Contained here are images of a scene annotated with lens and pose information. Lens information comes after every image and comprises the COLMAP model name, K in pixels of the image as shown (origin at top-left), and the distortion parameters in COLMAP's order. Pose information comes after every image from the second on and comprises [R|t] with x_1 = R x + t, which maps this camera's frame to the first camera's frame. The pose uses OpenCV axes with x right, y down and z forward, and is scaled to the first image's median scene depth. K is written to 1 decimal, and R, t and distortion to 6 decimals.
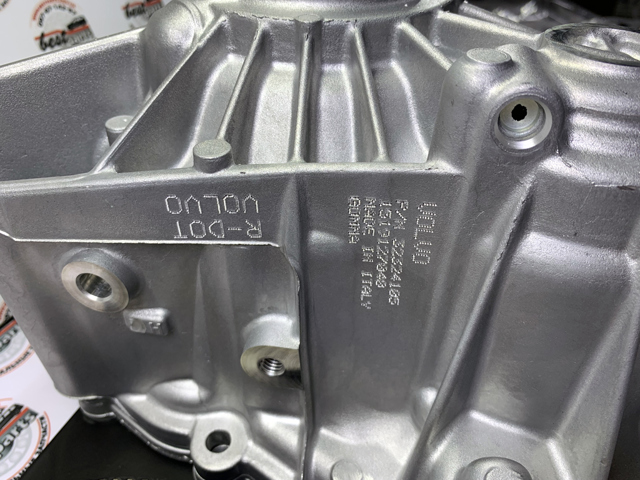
lens RADIAL K [[491.5, 0, 321.2], [0, 491.5, 242.9], [0, 0, 1]] dist [0.086218, -0.162229]
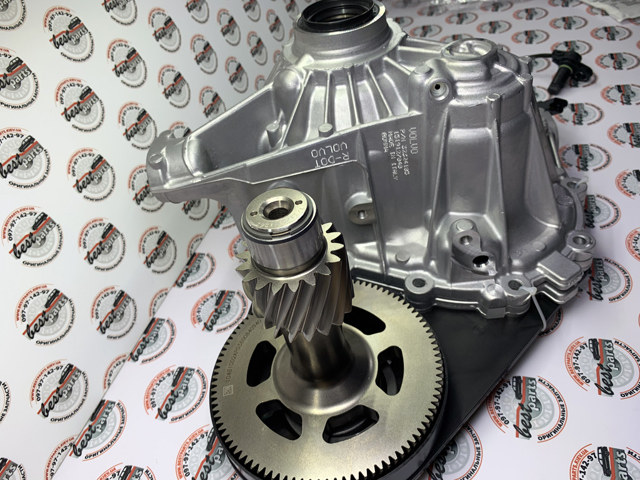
lens RADIAL K [[488.3, 0, 317.8], [0, 488.3, 244.6], [0, 0, 1]] dist [0.180188, -0.453293]
pose [[0.971688, -0.236261, 0.002008, -0.380162], [0.235621, 0.969614, 0.065810, 0.205617], [-0.017496, -0.063473, 0.997830, -1.482492]]
